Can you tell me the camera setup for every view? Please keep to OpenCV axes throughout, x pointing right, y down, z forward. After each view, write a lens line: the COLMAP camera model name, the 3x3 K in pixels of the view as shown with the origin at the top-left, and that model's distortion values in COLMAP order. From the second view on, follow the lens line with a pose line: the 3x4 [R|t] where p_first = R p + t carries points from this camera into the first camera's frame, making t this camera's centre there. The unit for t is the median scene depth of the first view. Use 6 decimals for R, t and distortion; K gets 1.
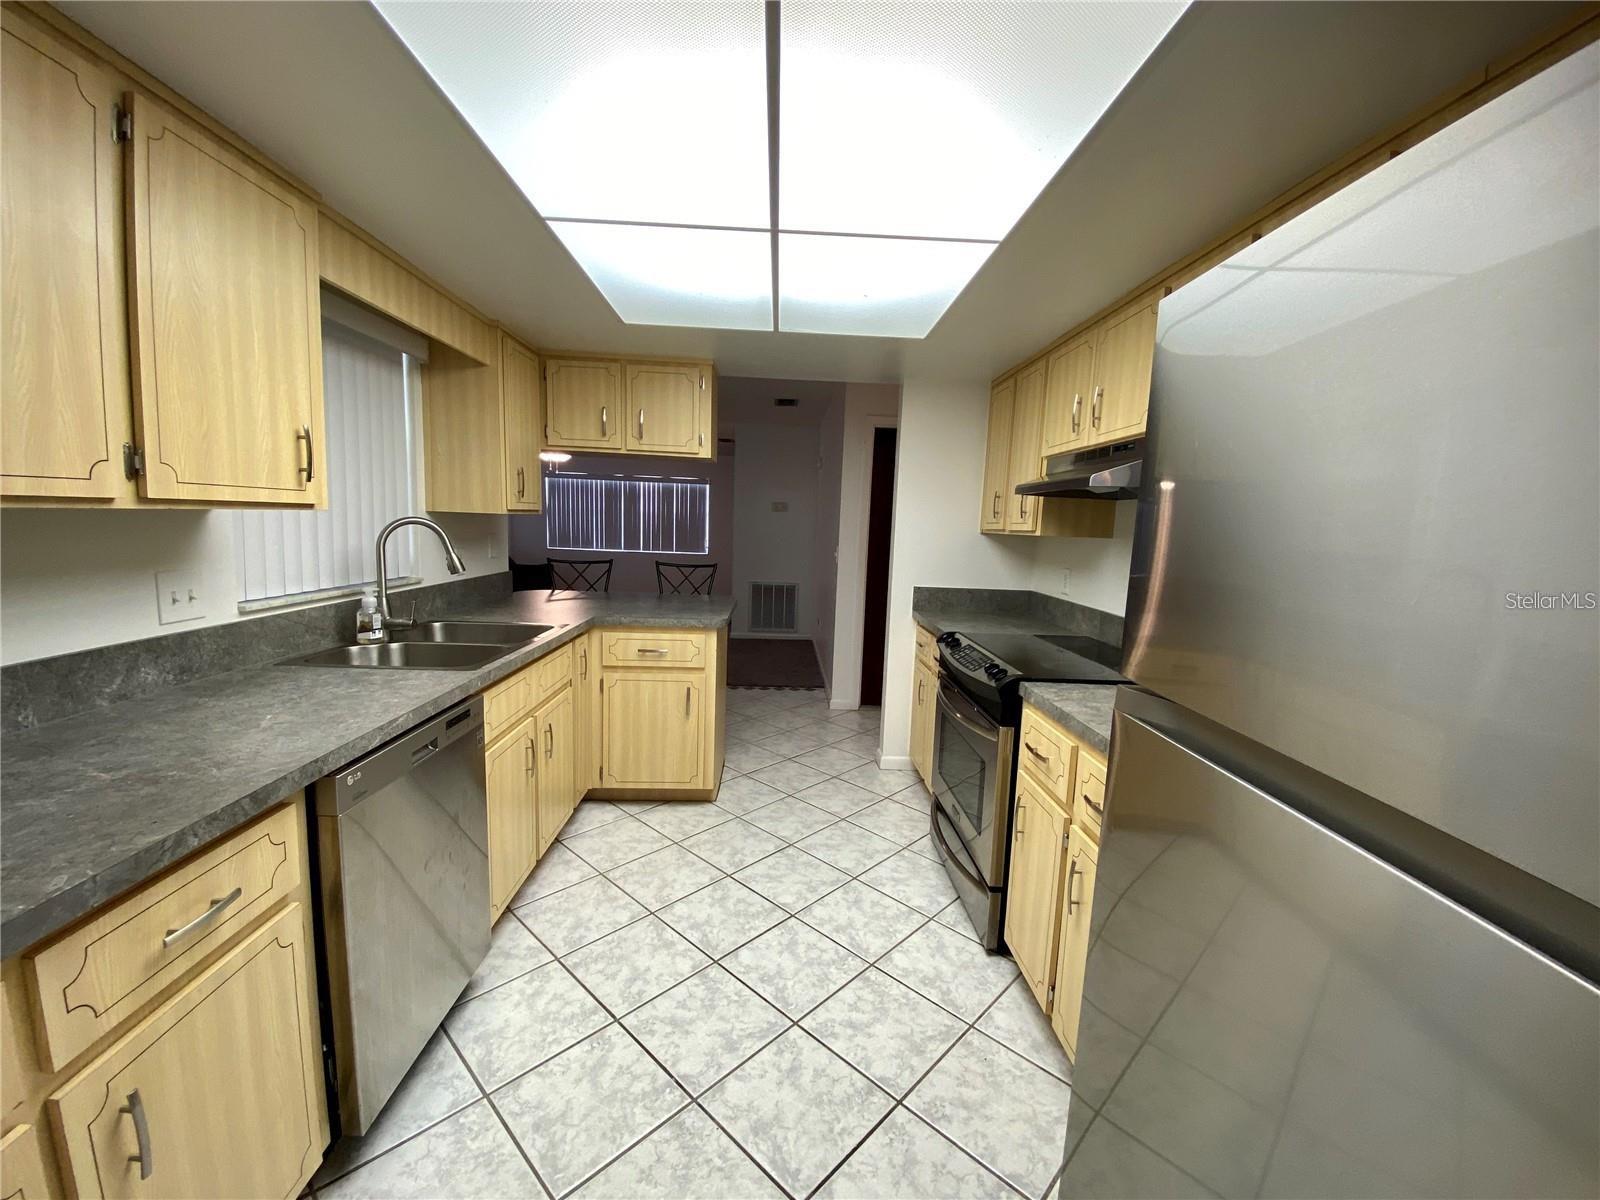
lens RADIAL K [[656.7, 0, 803.1], [0, 656.7, 598.9], [0, 0, 1]] dist [0.008618, -0.015339]
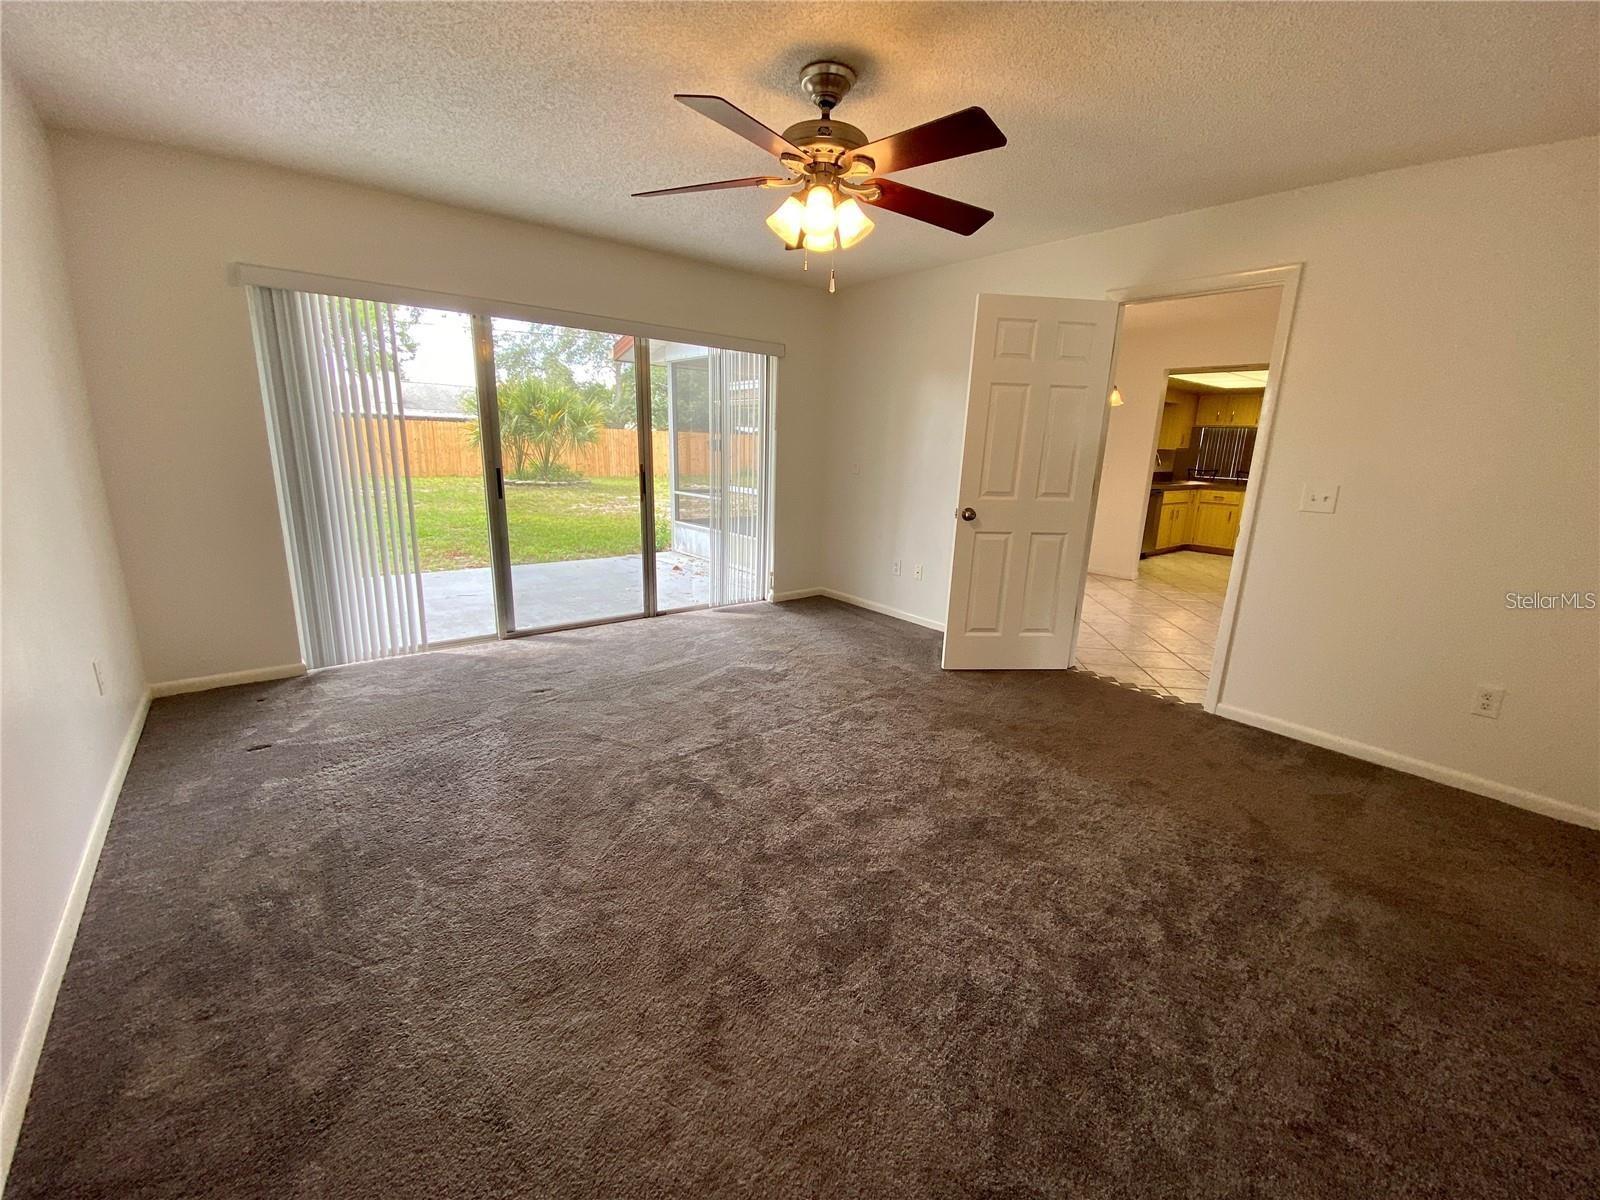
lens RADIAL K [[656.7, 0, 803.1], [0, 656.7, 598.9], [0, 0, 1]] dist [0.008618, -0.015339]
pose [[0.613718, 0.169110, -0.771202, 0.962977], [-0.104289, 0.985596, 0.133130, 0.328316], [0.782608, -0.001277, 0.622514, -2.262981]]
